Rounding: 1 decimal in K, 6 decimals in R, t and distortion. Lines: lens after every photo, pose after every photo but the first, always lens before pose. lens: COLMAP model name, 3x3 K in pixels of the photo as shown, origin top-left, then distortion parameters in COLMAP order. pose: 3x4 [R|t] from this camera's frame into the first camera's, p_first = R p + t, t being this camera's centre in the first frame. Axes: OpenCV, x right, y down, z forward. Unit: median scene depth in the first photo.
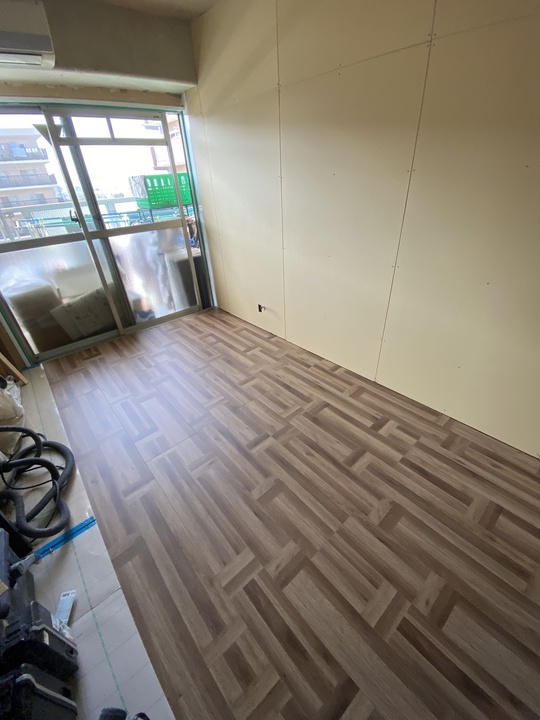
lens RADIAL K [[288.9, 0, 276.8], [0, 288.9, 358.9], [0, 0, 1]] dist [-0.013423, -0.003790]
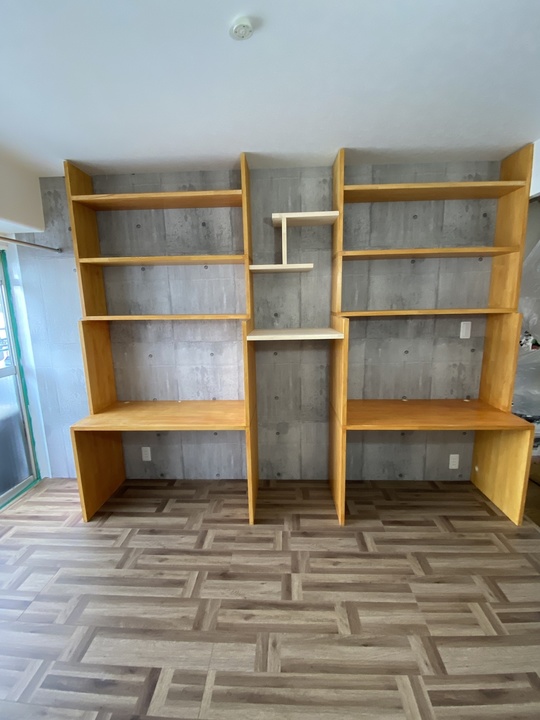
lens RADIAL K [[349.9, 0, 273.4], [0, 349.9, 362.0], [0, 0, 1]] dist [-0.042598, -0.002409]
pose [[0.664448, -0.118800, 0.737832, -0.728206], [0.396741, 0.892747, -0.213539, -0.086498], [-0.633329, 0.434613, 0.640317, 0.134964]]
